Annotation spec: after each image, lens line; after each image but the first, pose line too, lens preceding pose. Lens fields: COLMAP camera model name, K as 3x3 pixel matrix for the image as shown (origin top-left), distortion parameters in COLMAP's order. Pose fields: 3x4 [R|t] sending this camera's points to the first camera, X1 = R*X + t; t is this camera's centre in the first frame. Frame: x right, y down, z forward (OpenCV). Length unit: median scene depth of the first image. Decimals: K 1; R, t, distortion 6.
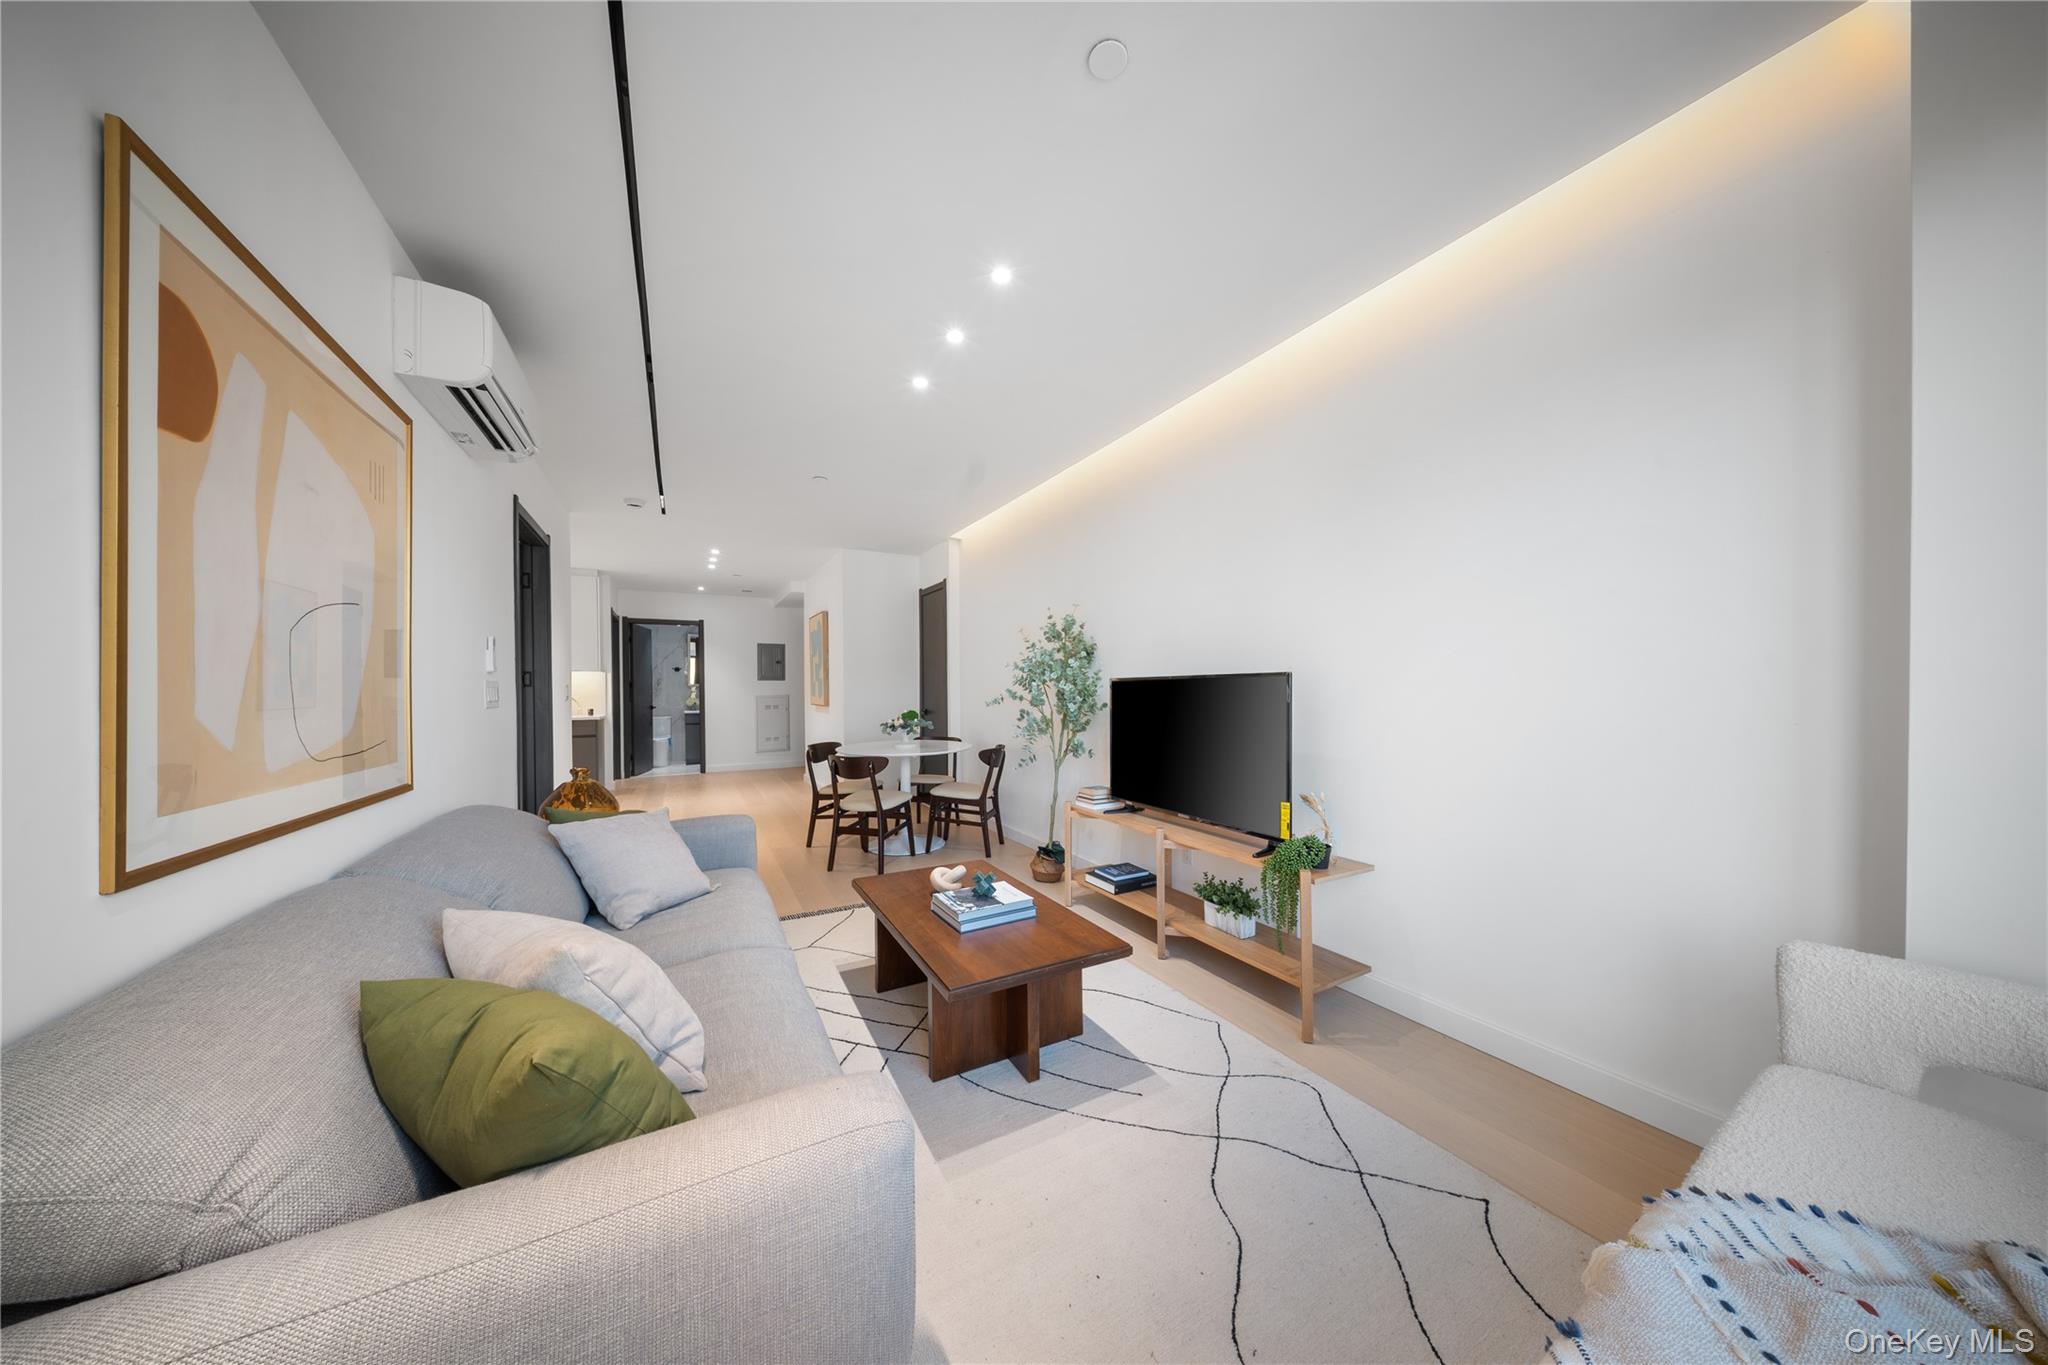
lens RADIAL K [[599.0, 0, 999.1], [0, 599.0, 713.4], [0, 0, 1]] dist [0.000787, -0.000005]
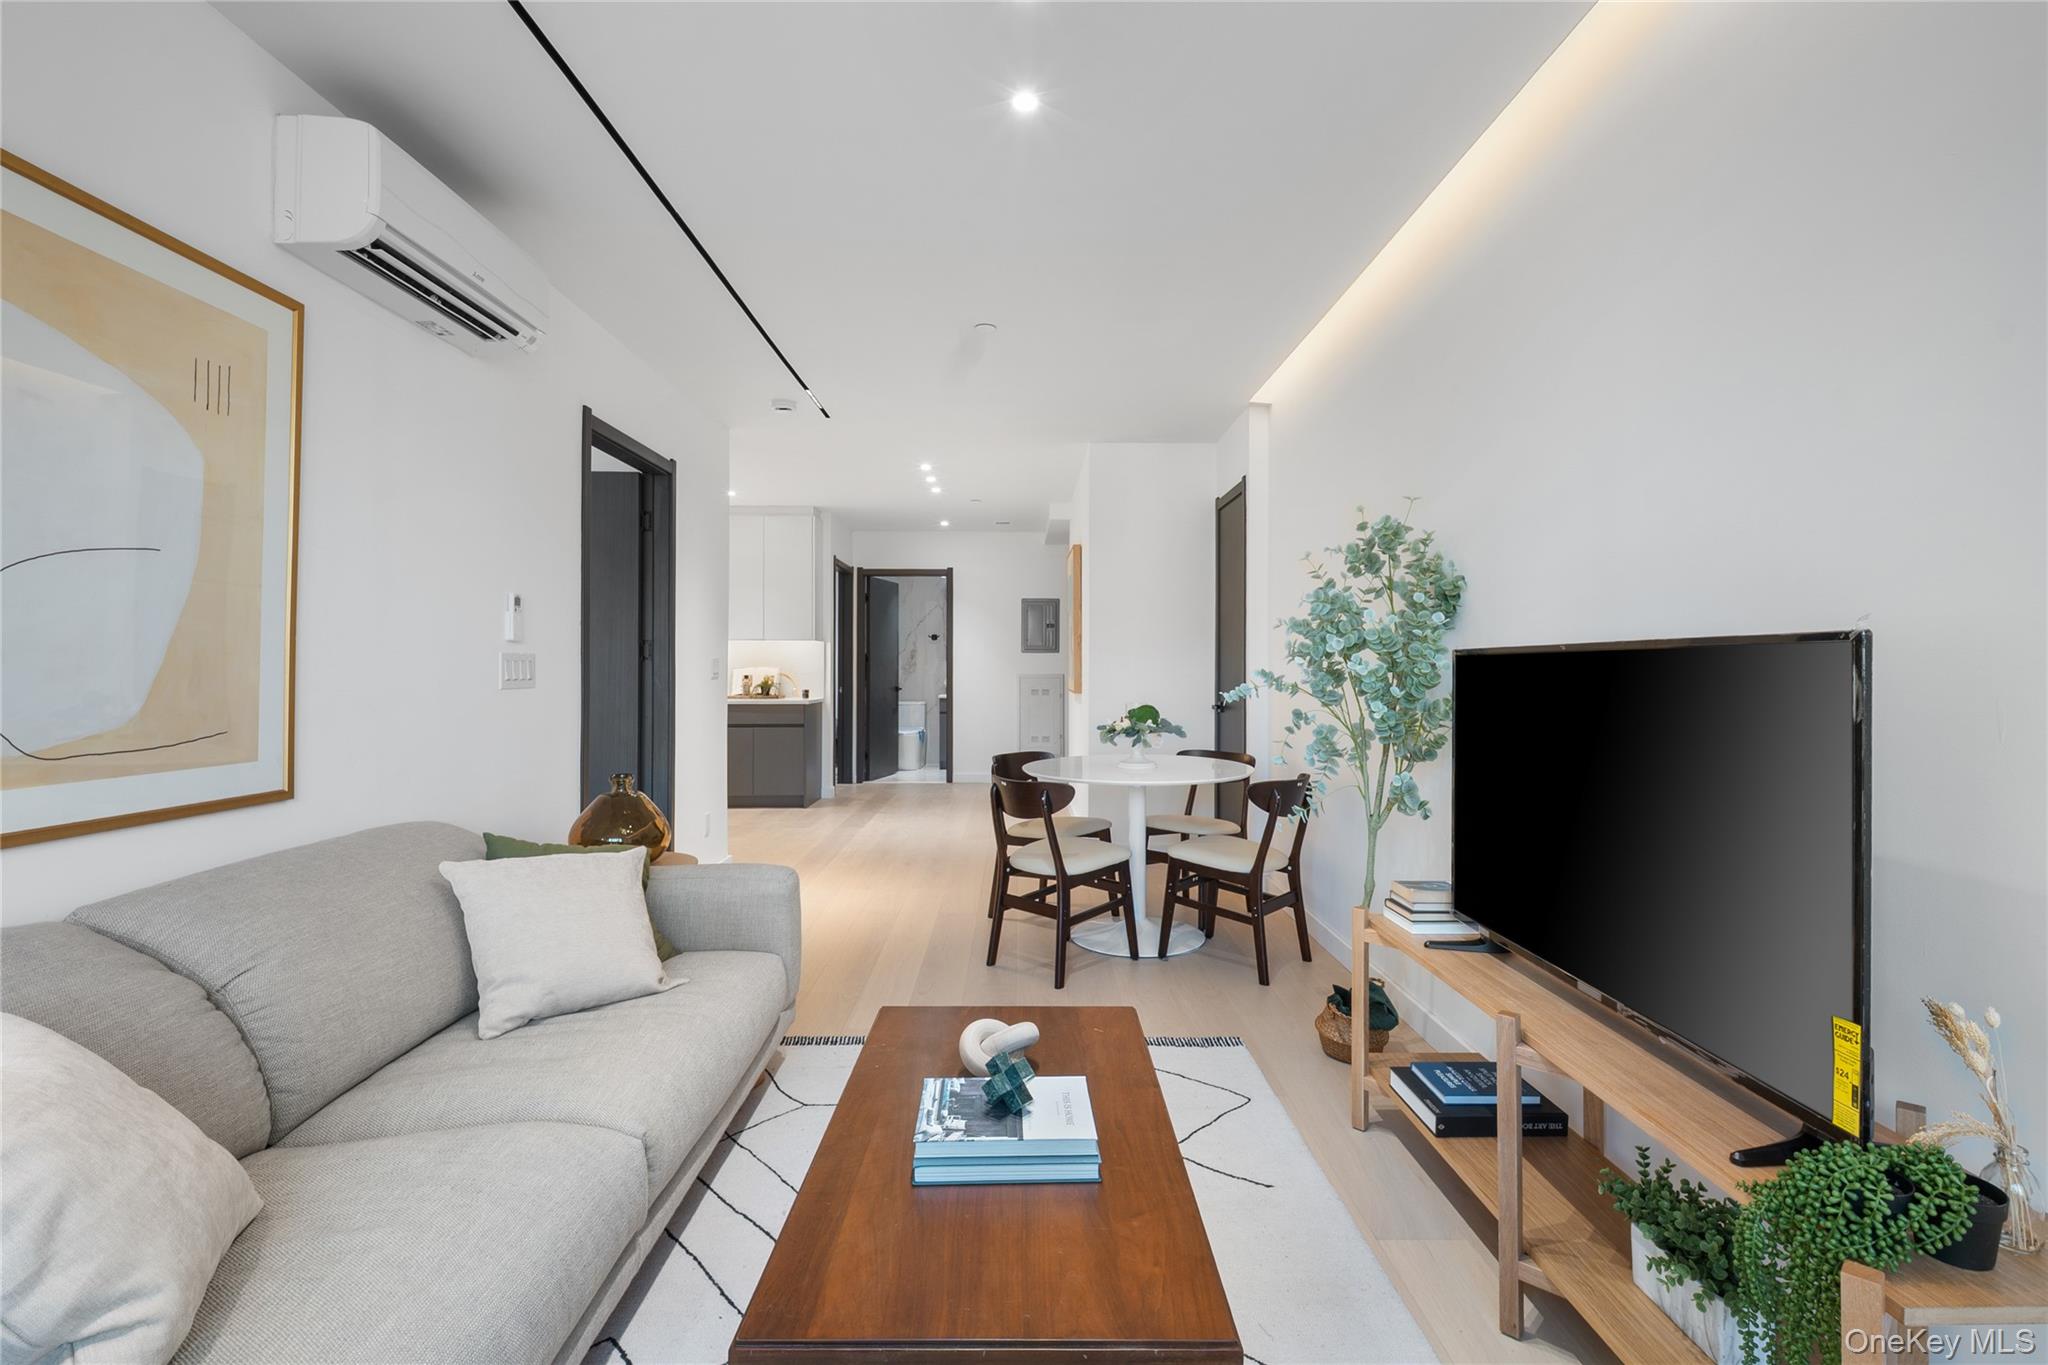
lens RADIAL K [[905.7, 0, 1030.1], [0, 905.7, 682.4], [0, 0, 1]] dist [0.011655, -0.007468]
pose [[0.894373, 0.016664, -0.447011, 0.177377], [-0.026638, 0.999517, -0.016036, -0.011829], [0.446528, 0.026249, 0.894385, 0.204755]]
